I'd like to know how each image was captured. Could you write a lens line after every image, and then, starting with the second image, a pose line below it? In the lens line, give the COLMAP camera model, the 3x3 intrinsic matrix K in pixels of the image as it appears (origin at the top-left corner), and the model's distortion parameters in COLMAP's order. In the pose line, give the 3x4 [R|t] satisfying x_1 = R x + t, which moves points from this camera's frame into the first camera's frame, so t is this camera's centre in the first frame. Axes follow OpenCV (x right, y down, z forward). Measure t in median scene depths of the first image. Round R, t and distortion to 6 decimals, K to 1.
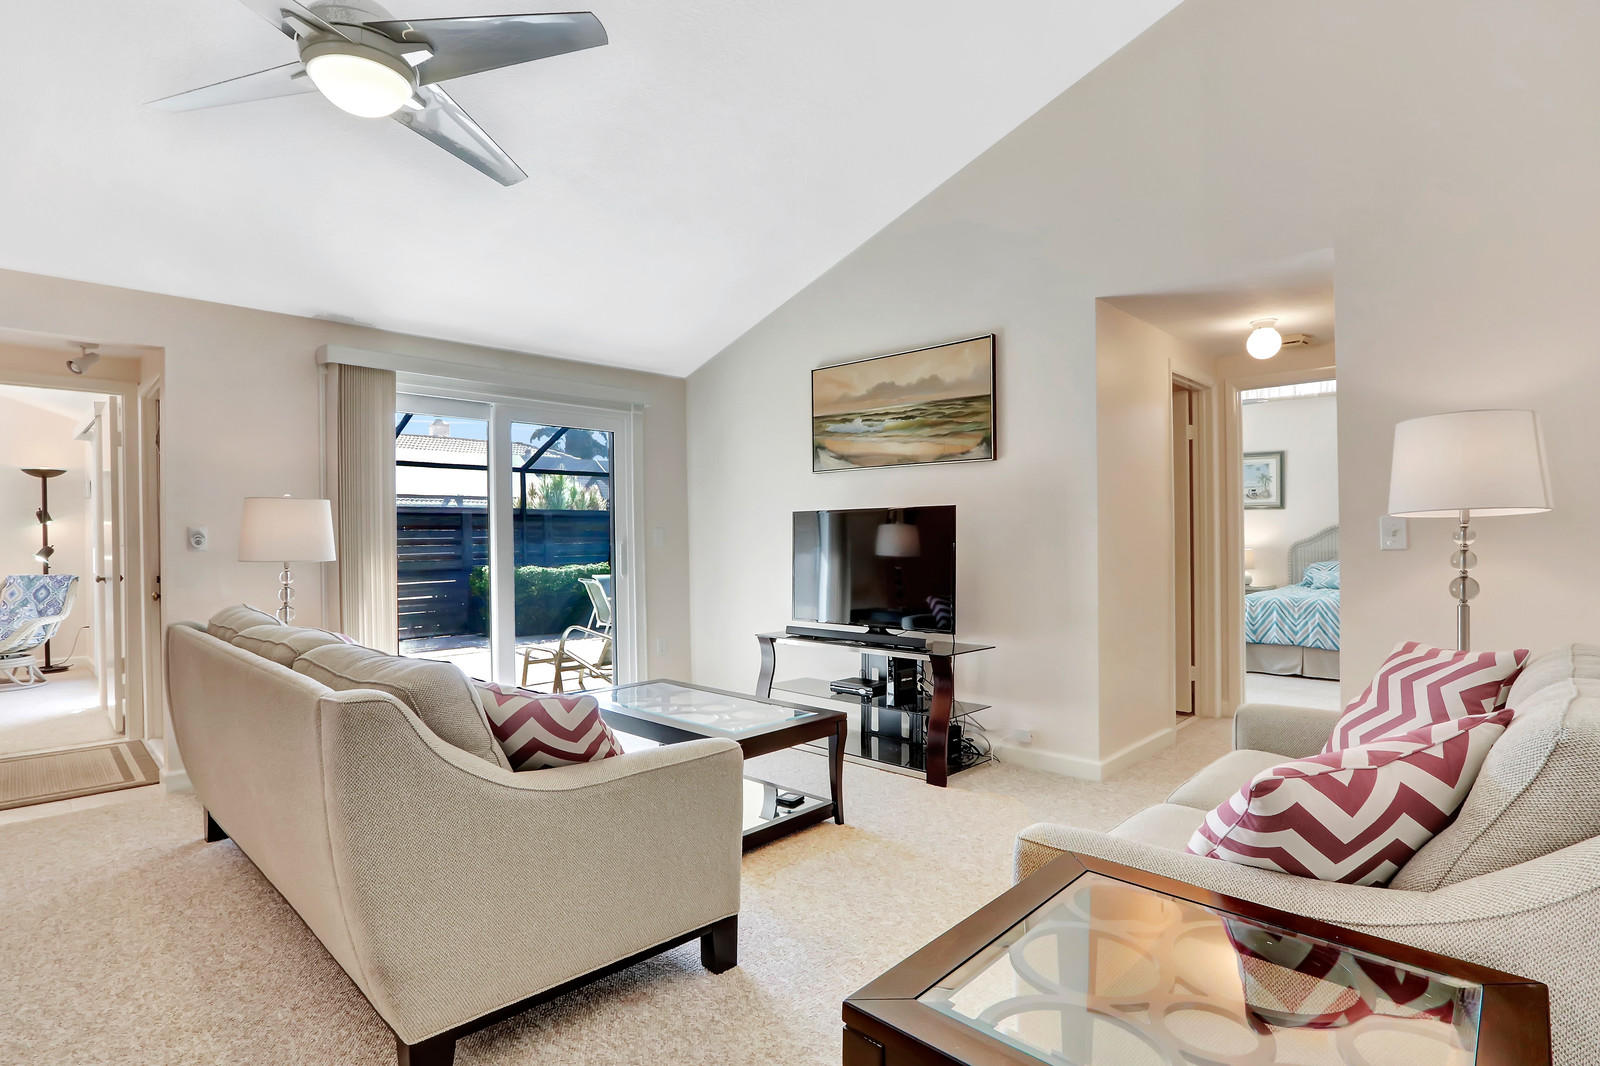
lens RADIAL K [[809.7, 0, 800.0], [0, 809.7, 533.0], [0, 0, 1]] dist [-0.017630, 0.000895]
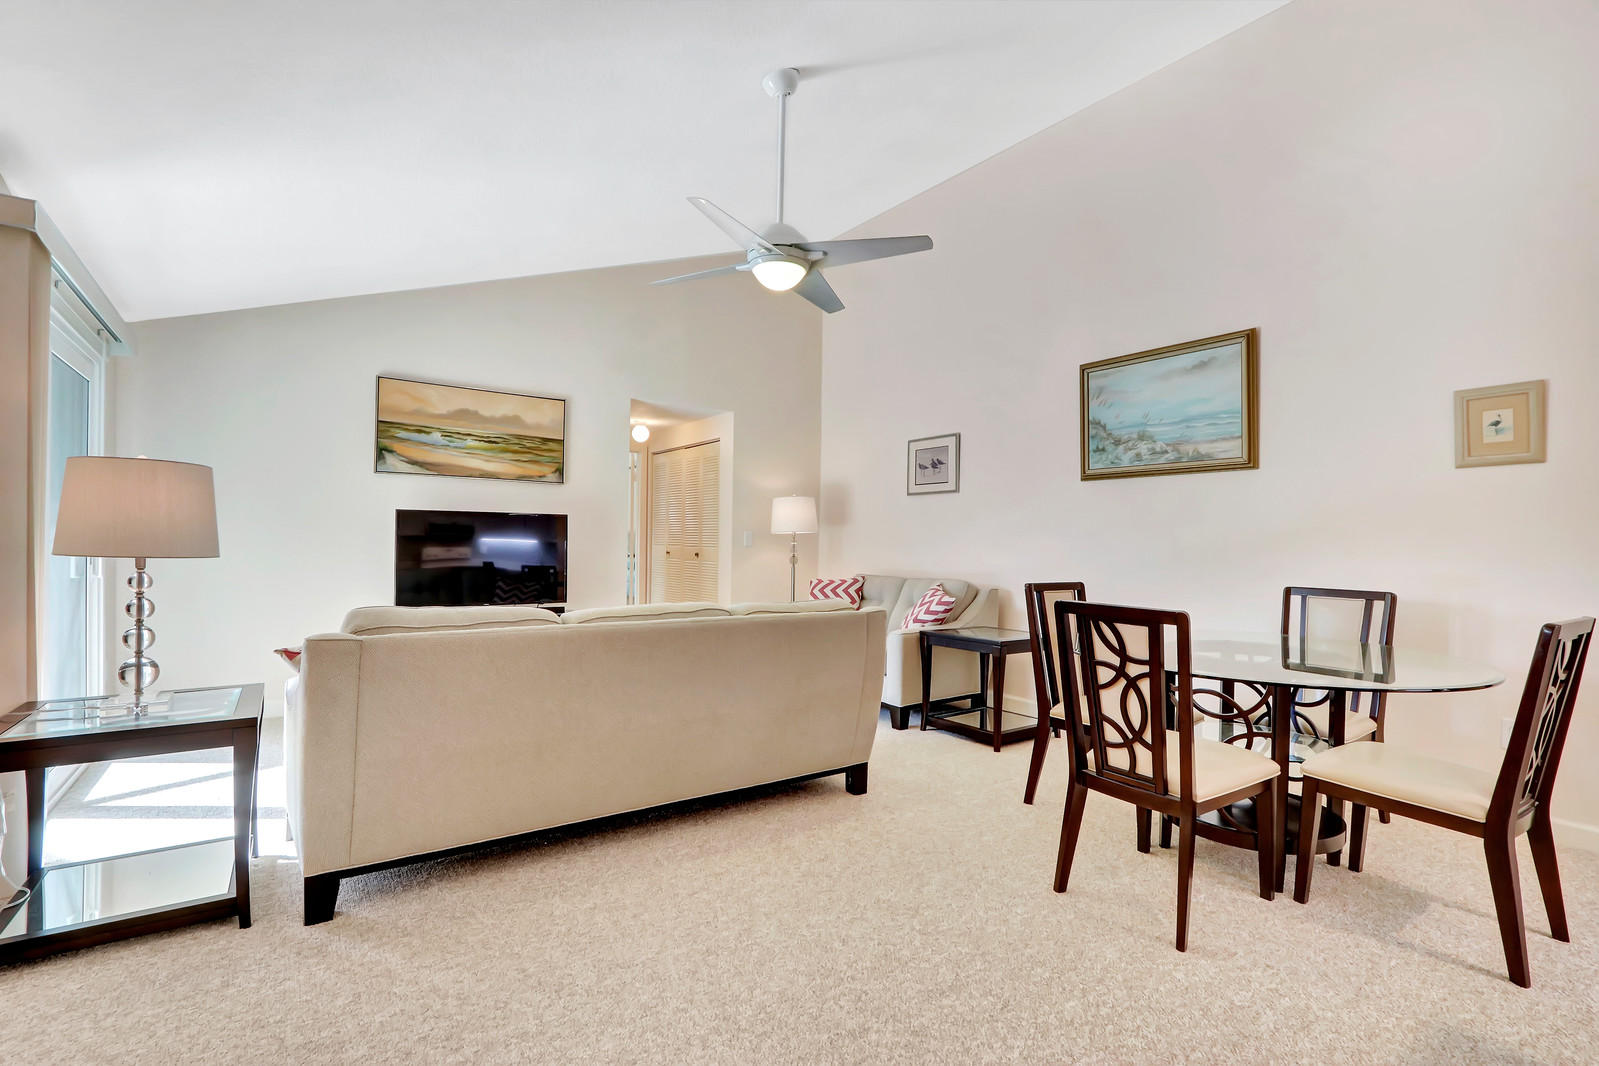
lens RADIAL K [[743.9, 0, 798.0], [0, 743.9, 535.5], [0, 0, 1]] dist [-0.017736, 0.000649]
pose [[0.191234, 0.018166, 0.981376, -0.940287], [-0.021796, 0.999661, -0.014257, 0.012256], [-0.981302, -0.018663, 0.191565, 0.296649]]
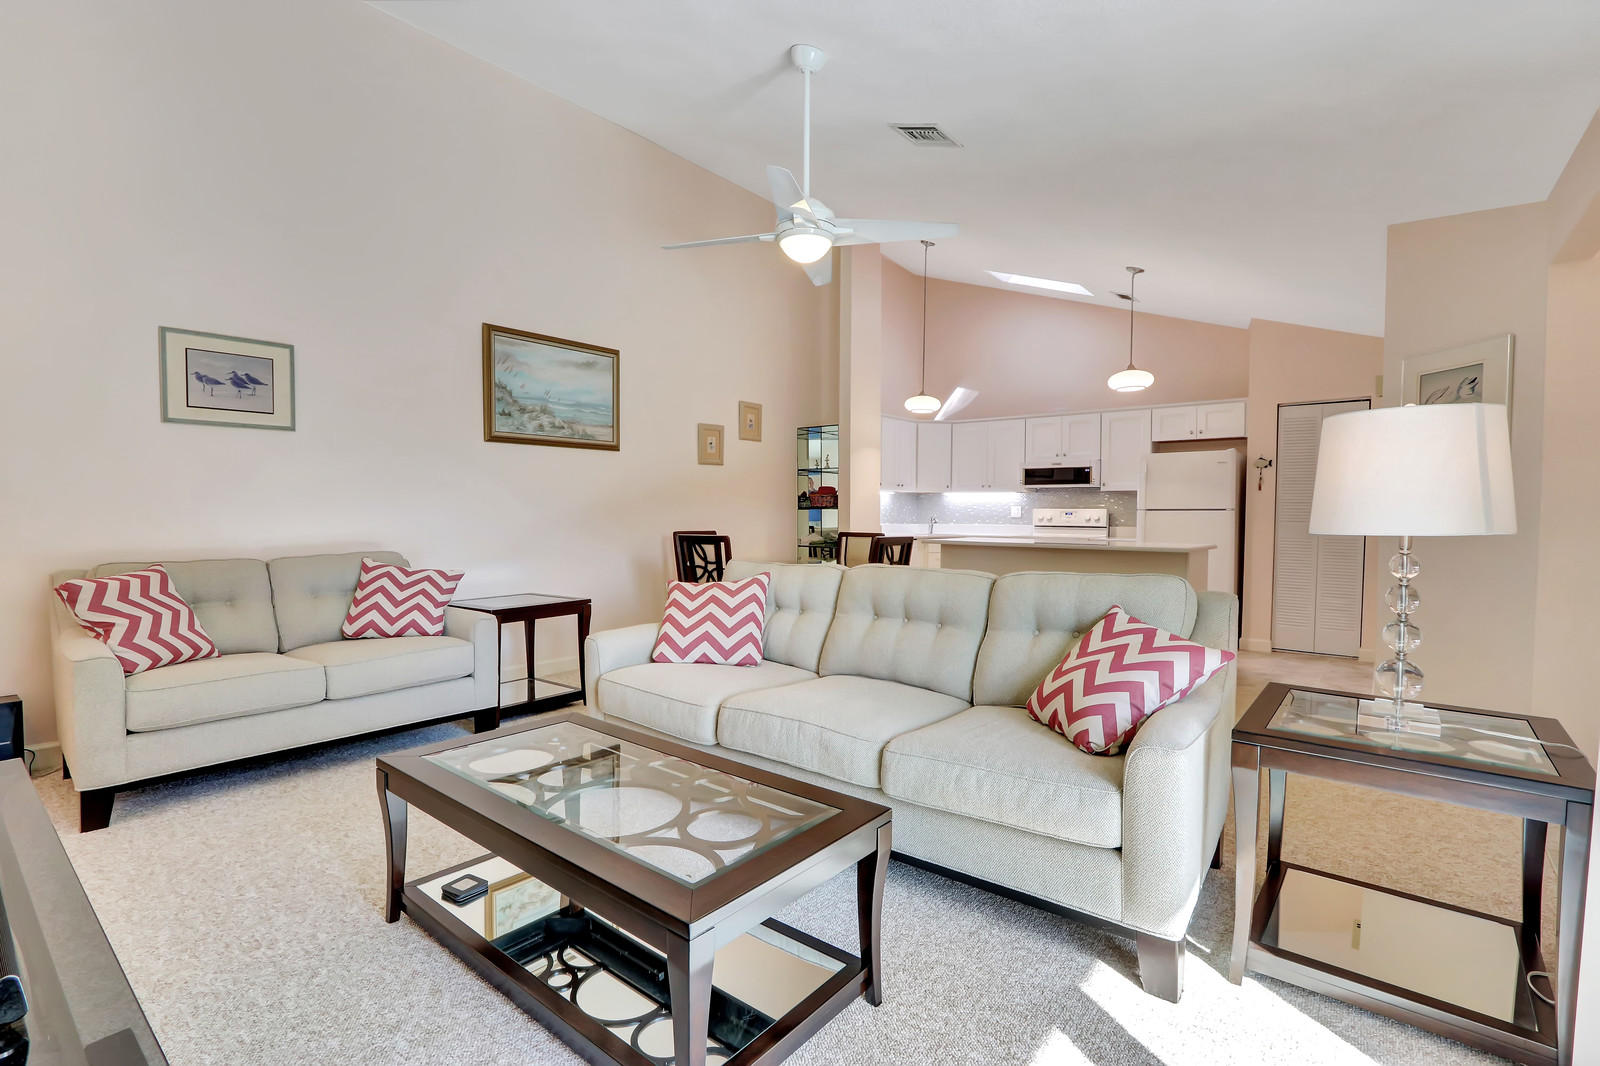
lens RADIAL K [[744.3, 0, 798.4], [0, 744.3, 535.5], [0, 0, 1]] dist [-0.017736, 0.000649]
pose [[-0.995781, 0.007274, -0.091474, -0.164595], [0.004911, 0.999649, 0.026028, 0.019507], [0.091632, 0.025469, -0.995467, 1.205643]]
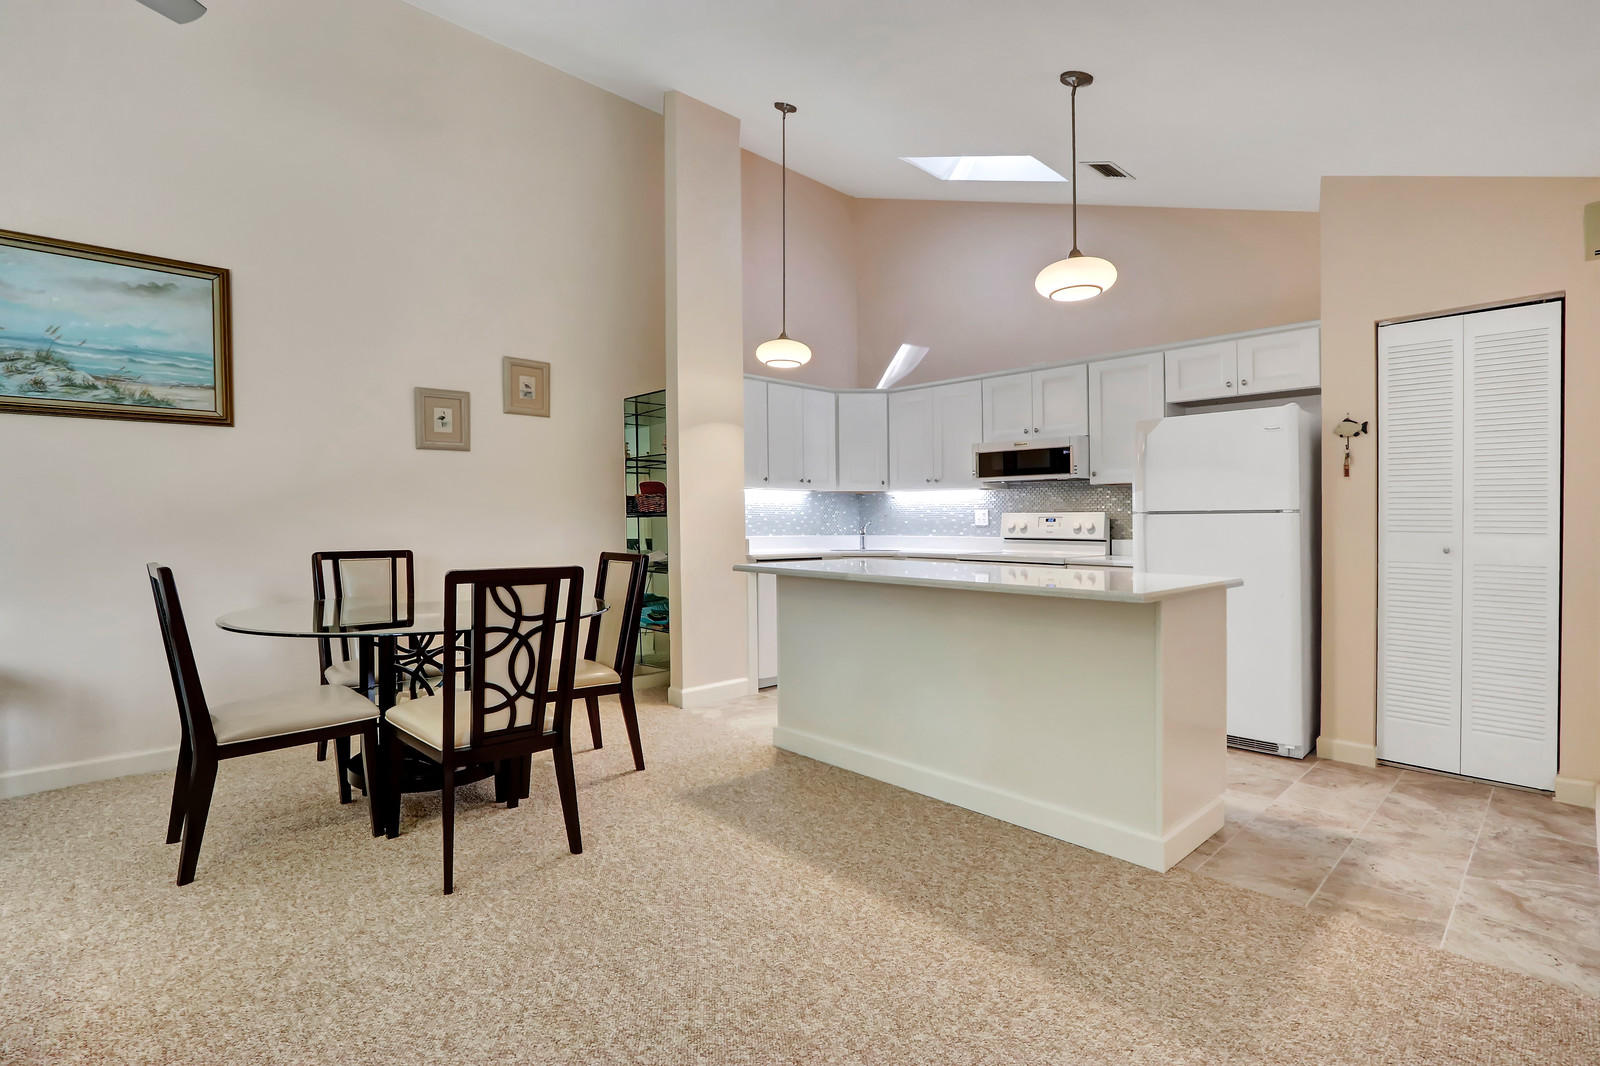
lens RADIAL K [[746.0, 0, 801.3], [0, 746.0, 514.9], [0, 0, 1]] dist [-0.015094, 0.000690]
pose [[-0.999071, 0.010473, 0.041802, -0.620133], [0.009986, 0.999880, -0.011834, 0.018759], [-0.041921, -0.011406, -0.999056, 0.695886]]
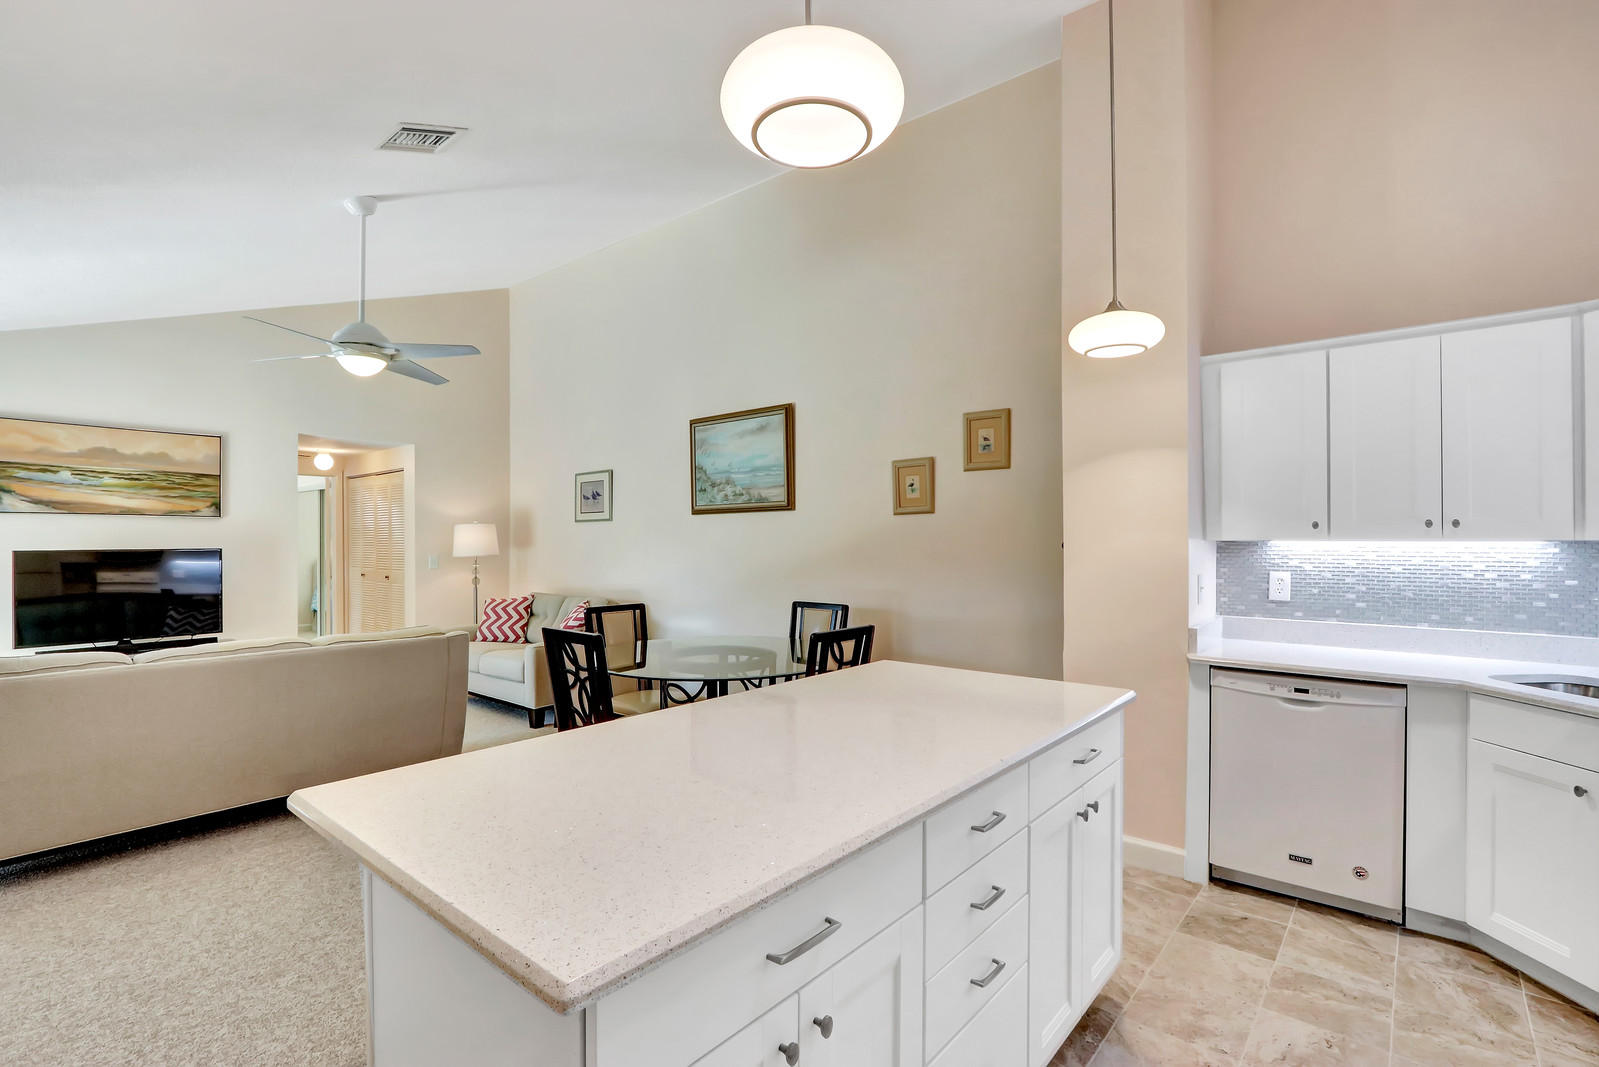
lens RADIAL K [[745.7, 0, 801.0], [0, 745.7, 536.4], [0, 0, 1]] dist [-0.026376, 0.006024]
pose [[-0.072625, 0.013260, 0.997271, -1.143851], [0.000130, 0.999912, -0.013285, -0.034545], [-0.997359, -0.000836, -0.072620, 0.006011]]
